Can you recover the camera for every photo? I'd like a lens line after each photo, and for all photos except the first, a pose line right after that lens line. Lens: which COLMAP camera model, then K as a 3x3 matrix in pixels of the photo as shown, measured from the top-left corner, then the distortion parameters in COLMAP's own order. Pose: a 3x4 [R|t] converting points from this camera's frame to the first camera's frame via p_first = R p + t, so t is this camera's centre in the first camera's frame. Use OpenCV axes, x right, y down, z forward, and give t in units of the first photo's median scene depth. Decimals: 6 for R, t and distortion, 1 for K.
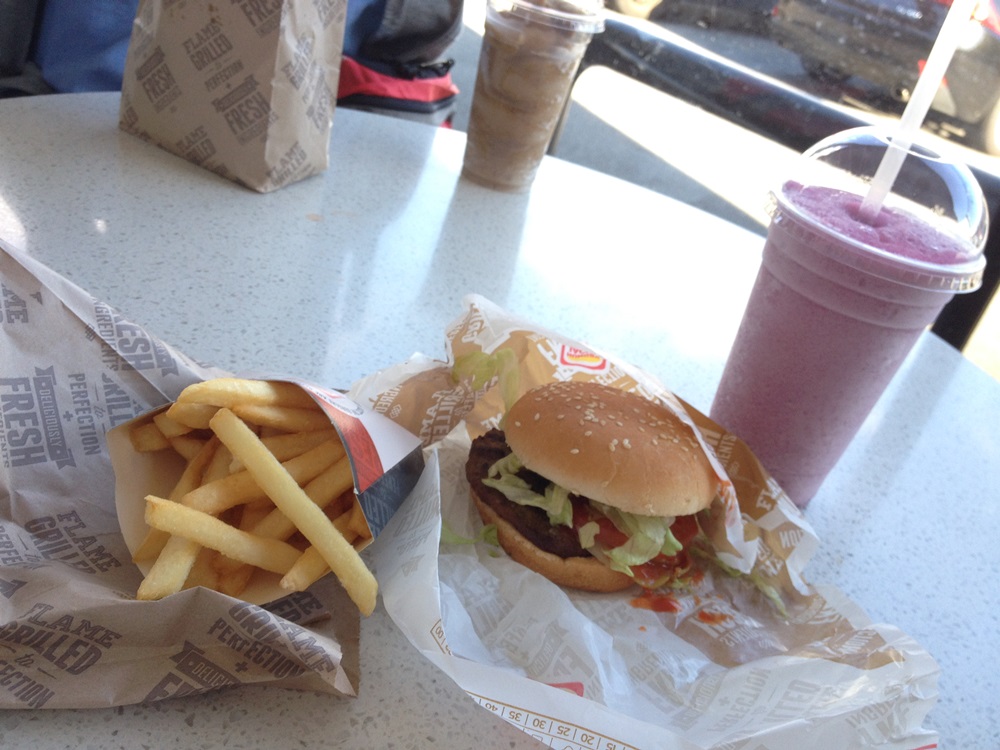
lens RADIAL K [[944.3, 0, 500.0], [0, 944.3, 375.0], [0, 0, 1]] dist [0.155903, -0.269236]
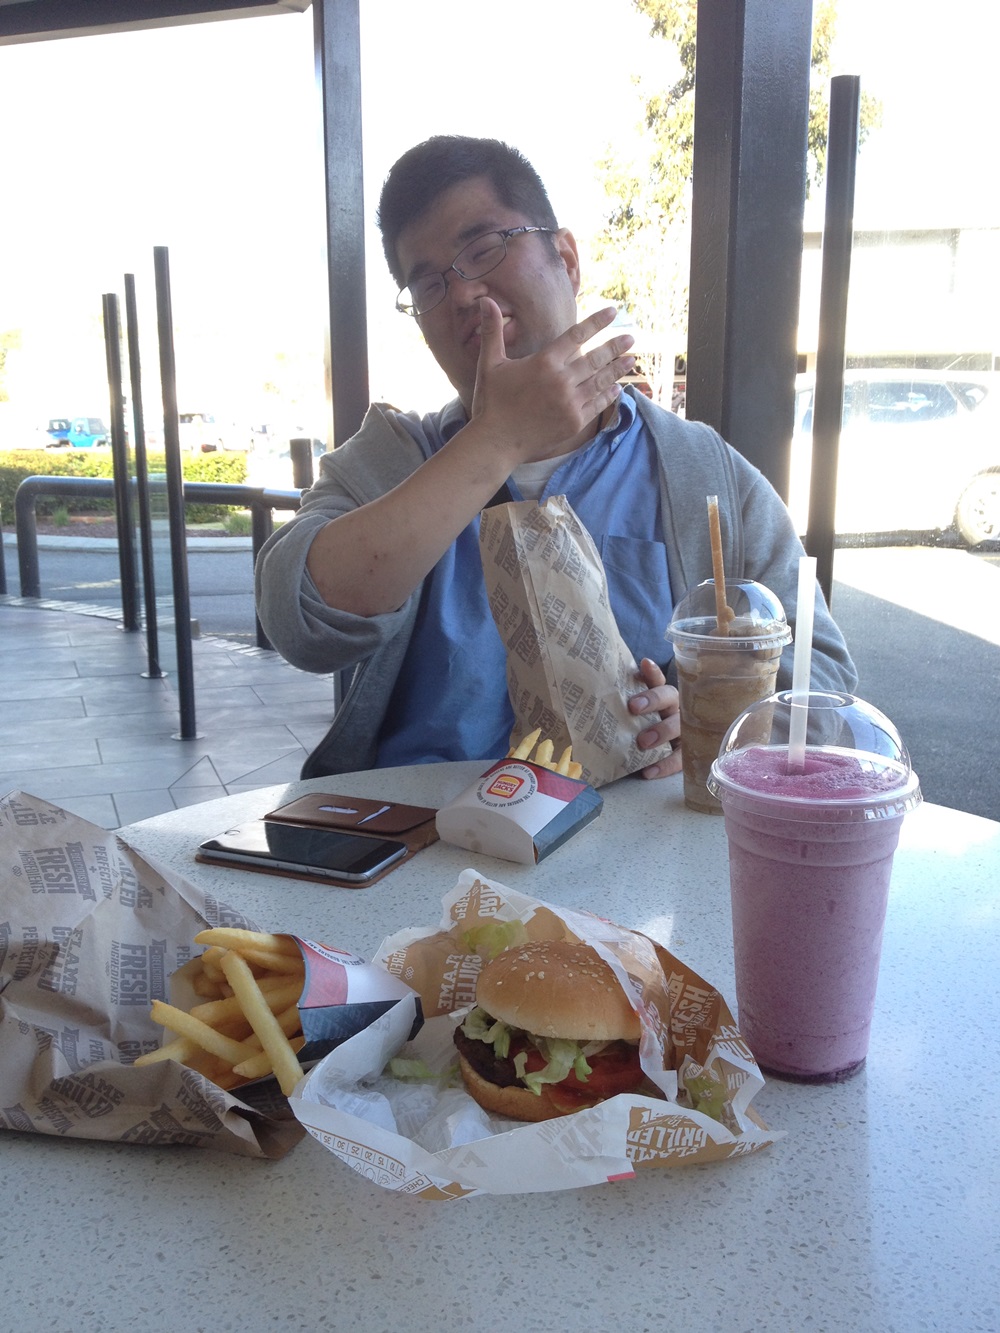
lens RADIAL K [[1258.8, 0, 500.0], [0, 1258.8, 666.5], [0, 0, 1]] dist [0.155903, -0.269236]
pose [[0.879676, -0.164644, -0.446165, 0.850354], [-0.011753, 0.930348, -0.366490, 0.292626], [0.475429, 0.327636, 0.816469, -0.417230]]
